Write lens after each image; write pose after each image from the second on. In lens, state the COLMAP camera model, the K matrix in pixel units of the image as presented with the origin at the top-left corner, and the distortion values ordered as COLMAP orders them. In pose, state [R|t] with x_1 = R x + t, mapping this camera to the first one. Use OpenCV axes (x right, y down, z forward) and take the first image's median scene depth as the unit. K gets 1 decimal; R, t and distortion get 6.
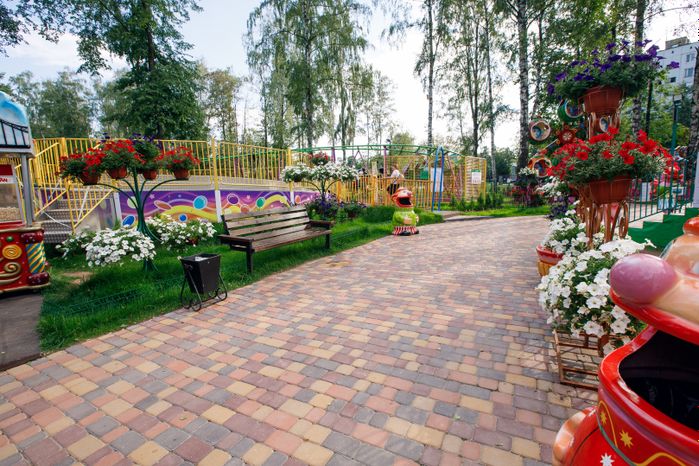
lens RADIAL K [[336.6, 0, 349.5], [0, 336.6, 233.0], [0, 0, 1]] dist [-0.023323, 0.001065]
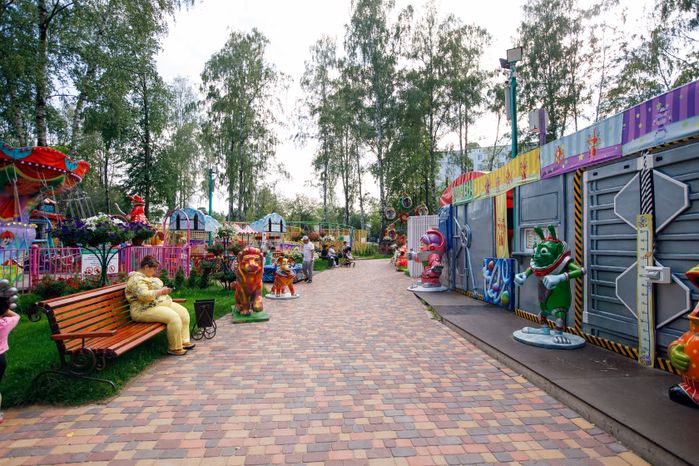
lens RADIAL K [[412.4, 0, 349.5], [0, 412.4, 233.0], [0, 0, 1]] dist [-0.000292, 0.000079]
pose [[0.914630, 0.030453, 0.403144, -0.412218], [0.033595, 0.987986, -0.150849, 0.095399], [-0.402894, 0.151514, 0.902618, -0.710680]]
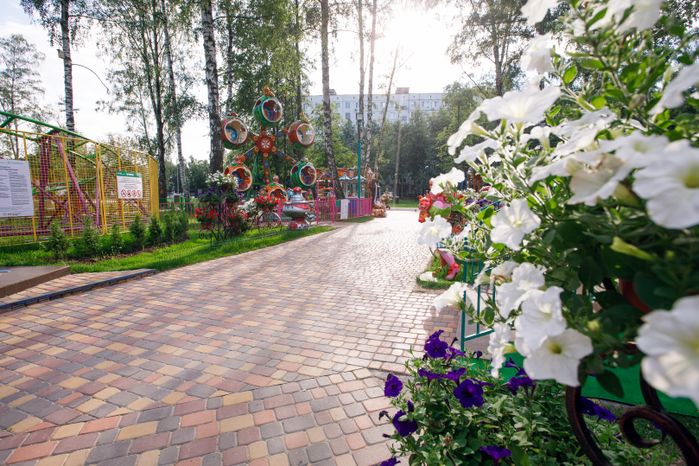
lens RADIAL K [[336.6, 0, 349.5], [0, 336.6, 233.0], [0, 0, 1]] dist [-0.023323, 0.001065]
pose [[0.674950, -0.053601, 0.735914, 0.133545], [0.084473, 0.996414, -0.004900, -0.035982], [-0.733012, 0.065473, 0.677057, 0.237957]]
